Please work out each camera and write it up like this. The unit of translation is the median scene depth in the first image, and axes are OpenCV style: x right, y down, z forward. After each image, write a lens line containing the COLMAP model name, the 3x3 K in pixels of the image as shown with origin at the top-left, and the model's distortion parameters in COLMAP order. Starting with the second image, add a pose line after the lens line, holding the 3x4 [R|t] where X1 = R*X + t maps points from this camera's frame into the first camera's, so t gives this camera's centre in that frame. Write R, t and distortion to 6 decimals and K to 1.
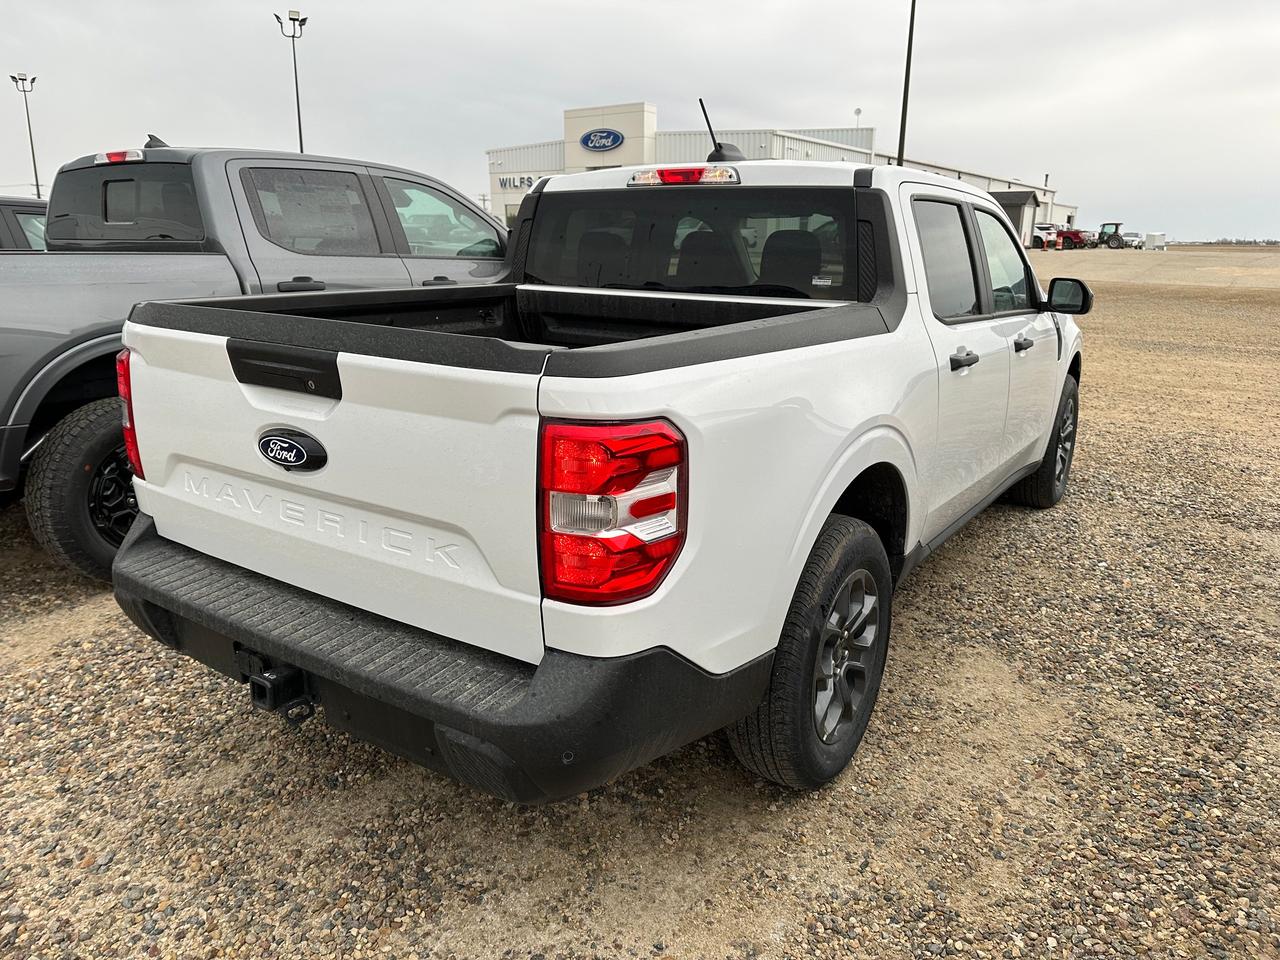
lens RADIAL K [[902.0, 0, 634.9], [0, 902.0, 475.2], [0, 0, 1]] dist [0.071923, -0.090126]
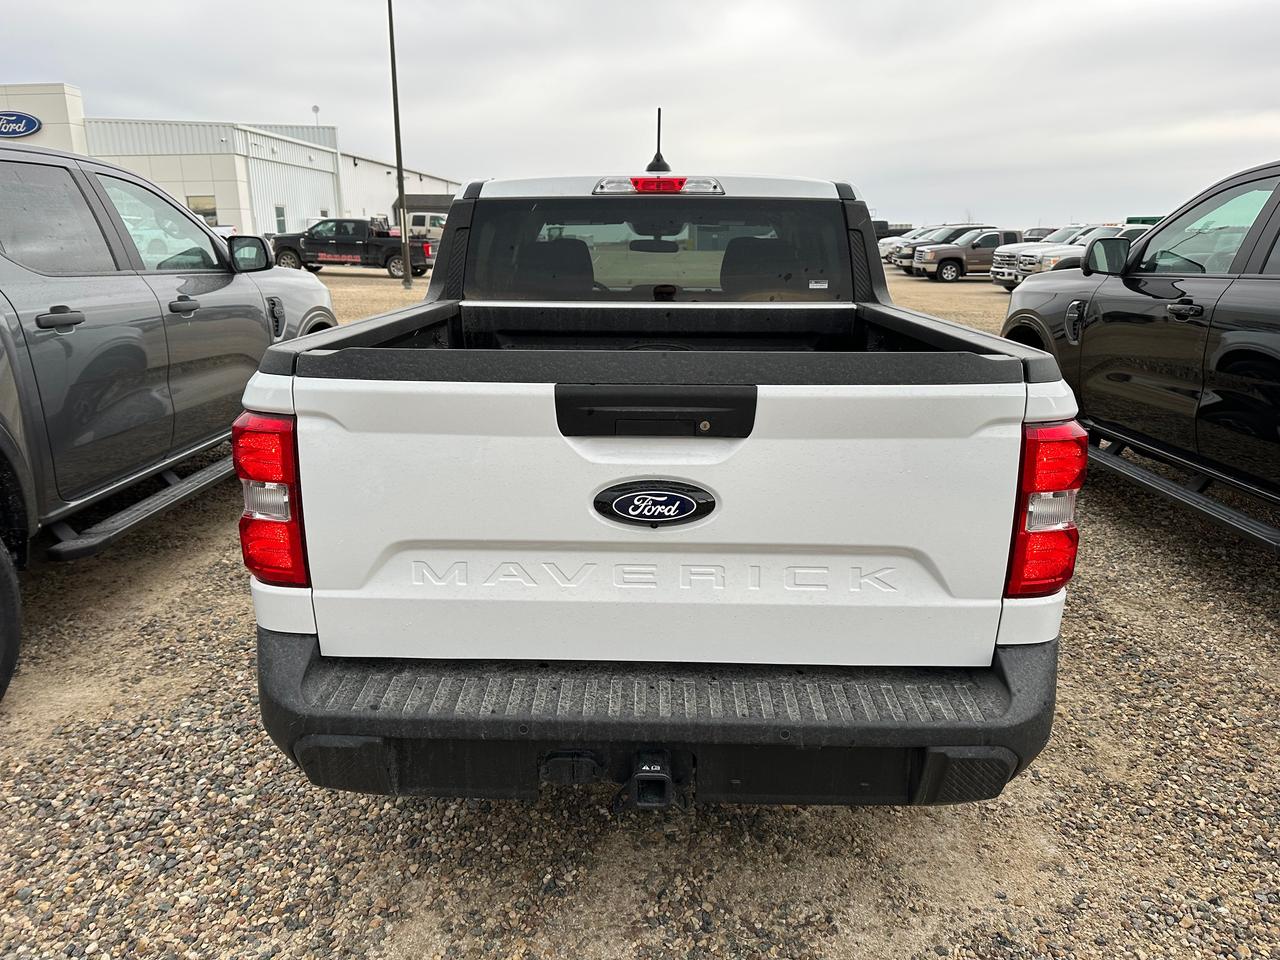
lens RADIAL K [[902.0, 0, 634.9], [0, 902.0, 475.2], [0, 0, 1]] dist [0.071923, -0.090126]
pose [[0.841936, -0.148066, 0.518864, -0.557815], [0.148240, 0.988084, 0.041424, -0.062176], [-0.518814, 0.042040, 0.853853, 0.180760]]
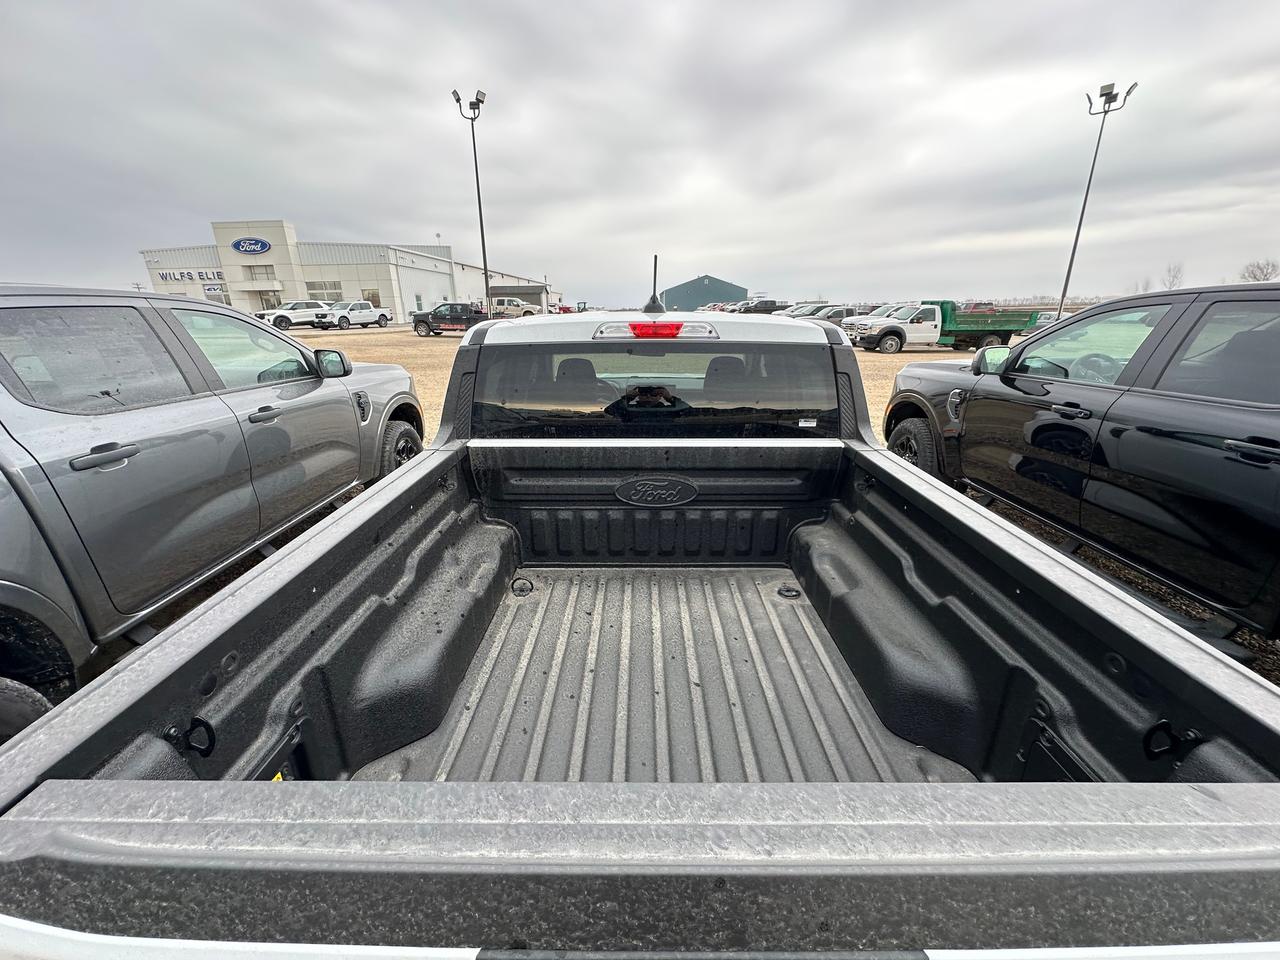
lens RADIAL K [[509.6, 0, 640.0], [0, 509.6, 480.0], [0, 0, 1]] dist [-0.000267, -0.000151]
pose [[0.830212, -0.194384, 0.522459, -0.313166], [0.159027, 0.980874, 0.112239, -0.239206], [-0.534284, -0.010097, 0.845245, 0.536690]]
